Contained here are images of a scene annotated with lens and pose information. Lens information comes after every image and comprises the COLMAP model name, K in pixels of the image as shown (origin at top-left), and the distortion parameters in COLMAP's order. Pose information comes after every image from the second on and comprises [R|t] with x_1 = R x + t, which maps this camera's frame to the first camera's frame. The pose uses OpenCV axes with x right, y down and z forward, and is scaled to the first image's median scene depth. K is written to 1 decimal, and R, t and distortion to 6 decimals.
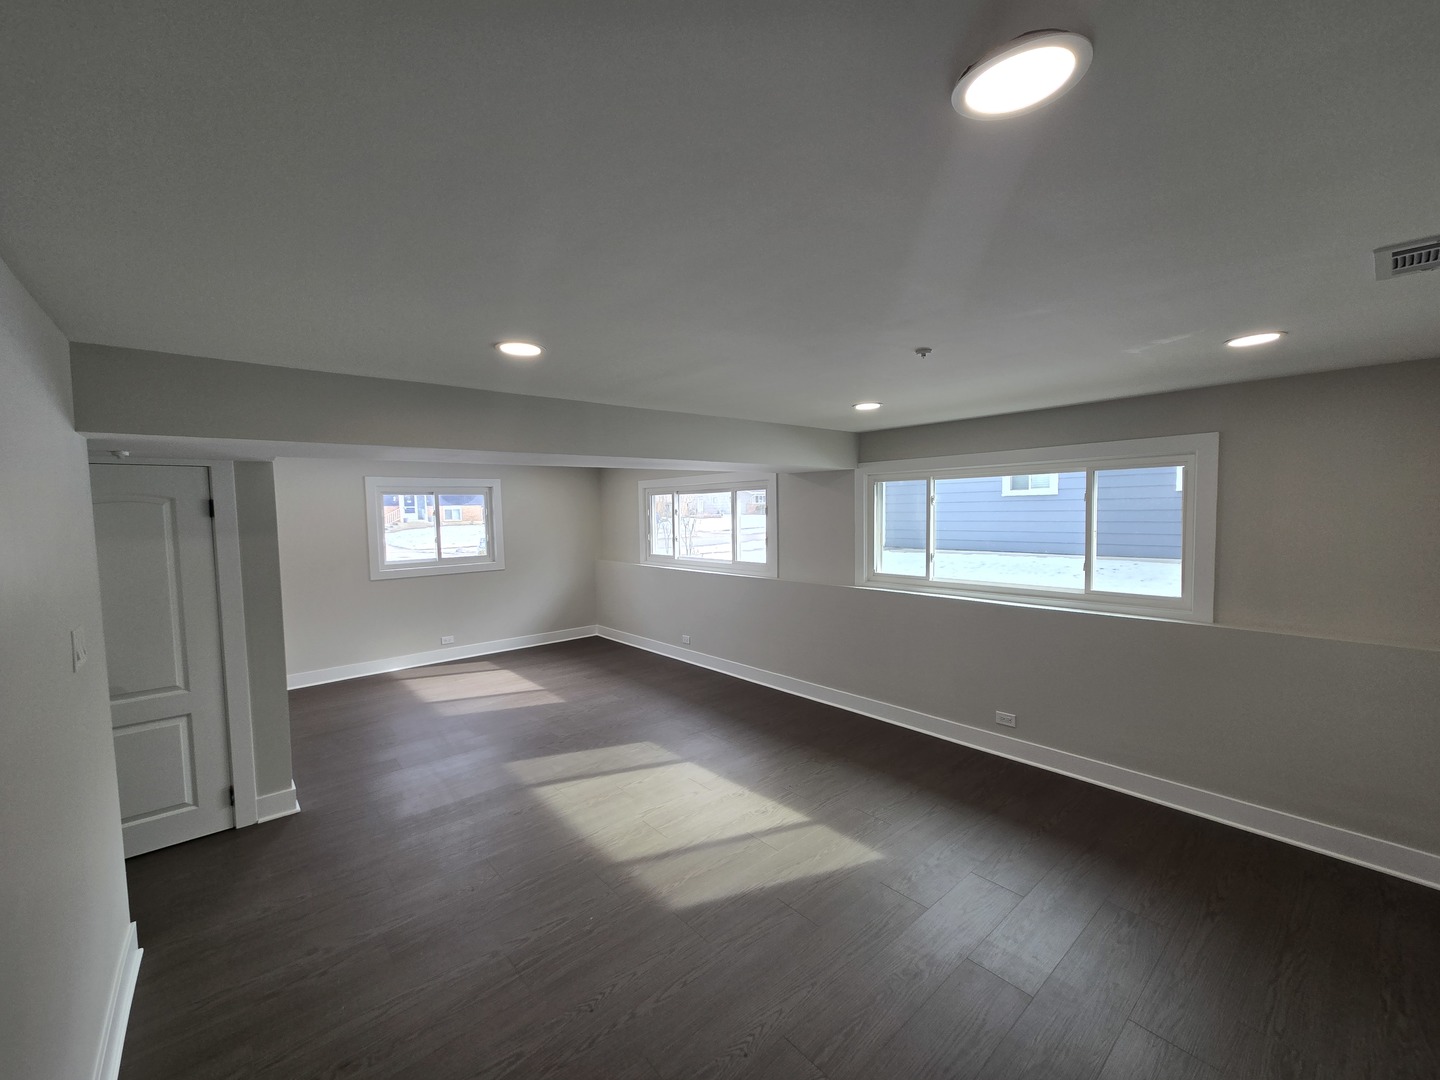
lens RADIAL K [[586.6, 0, 725.4], [0, 586.6, 545.4], [0, 0, 1]] dist [0.001366, -0.000240]
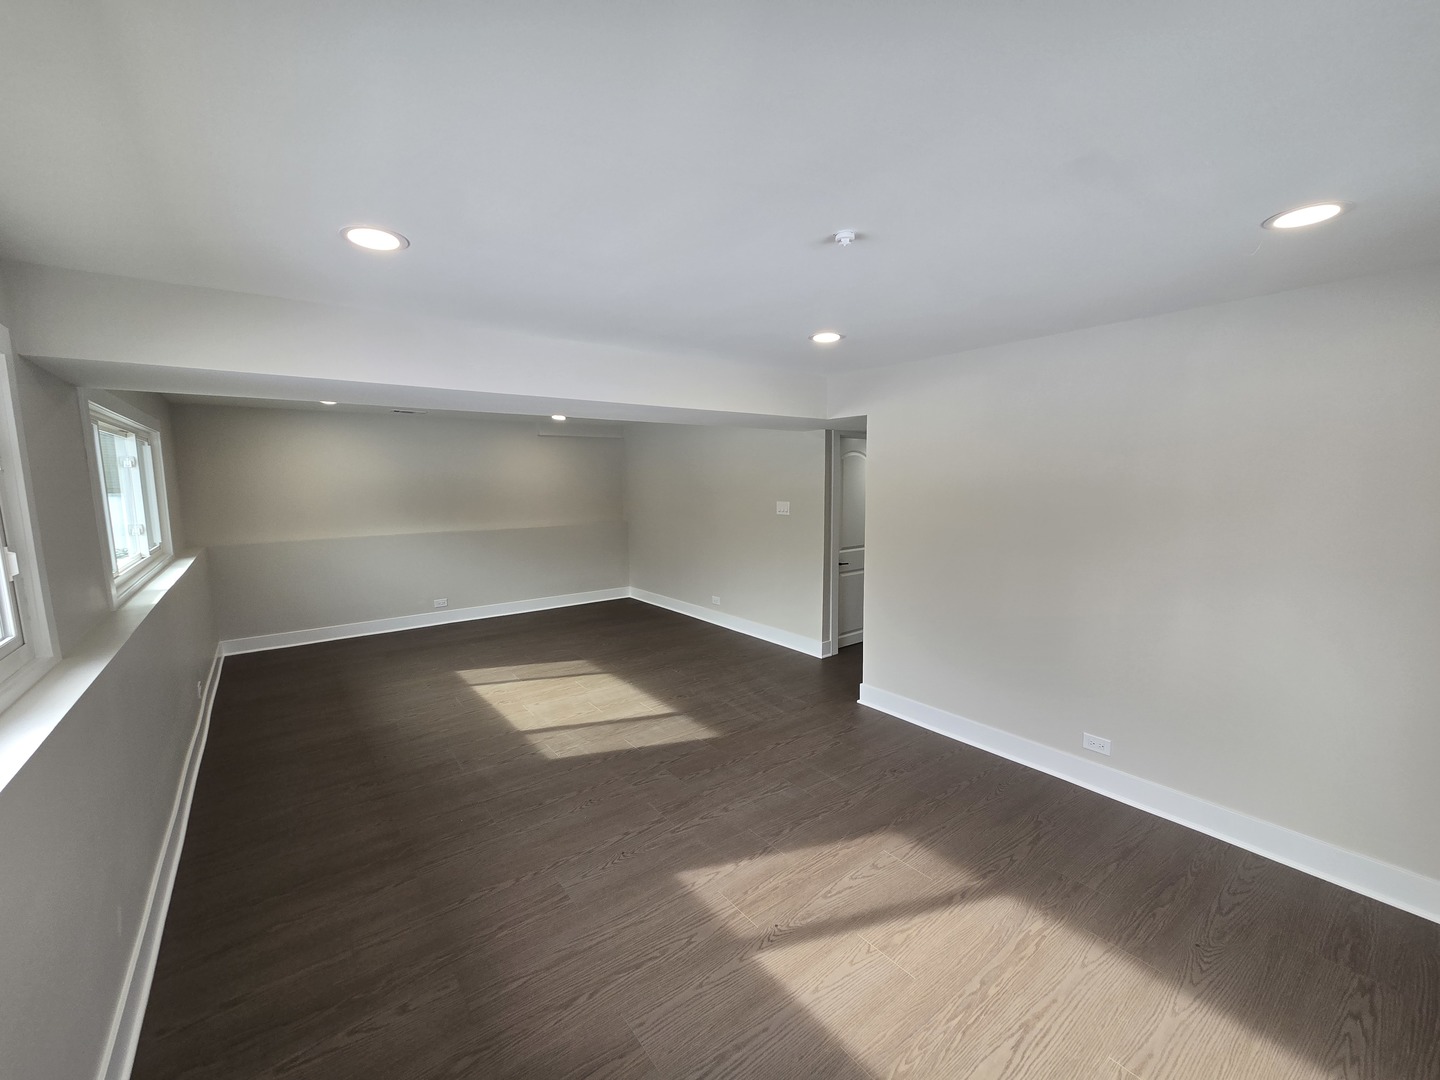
lens RADIAL K [[586.3, 0, 726.3], [0, 586.3, 545.2], [0, 0, 1]] dist [-0.002951, 0.004164]
pose [[-0.998226, 0.013777, 0.057921, -0.339670], [0.023682, 0.984467, 0.173968, -0.060106], [-0.054625, 0.175031, -0.983046, 1.400192]]
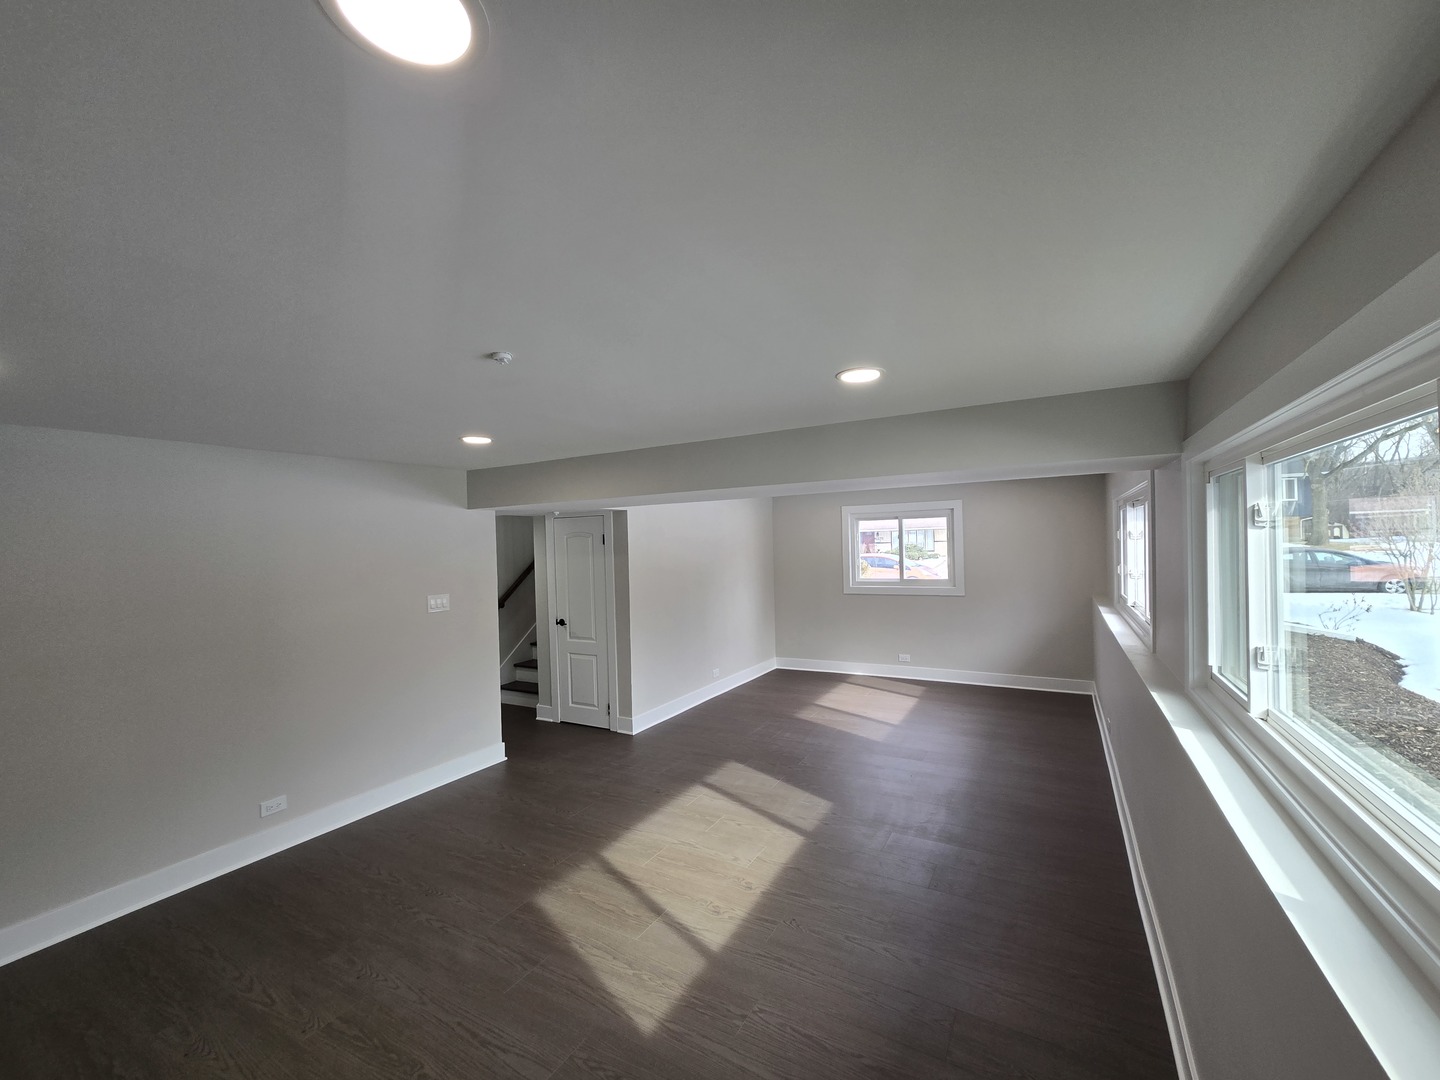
lens RADIAL K [[586.6, 0, 725.4], [0, 586.6, 545.4], [0, 0, 1]] dist [0.001366, -0.000240]
pose [[0.328858, 0.012207, -0.944301, 0.521855], [-0.036592, 0.999330, 0.000175, -0.035237], [0.943670, 0.034496, 0.329084, 0.454247]]
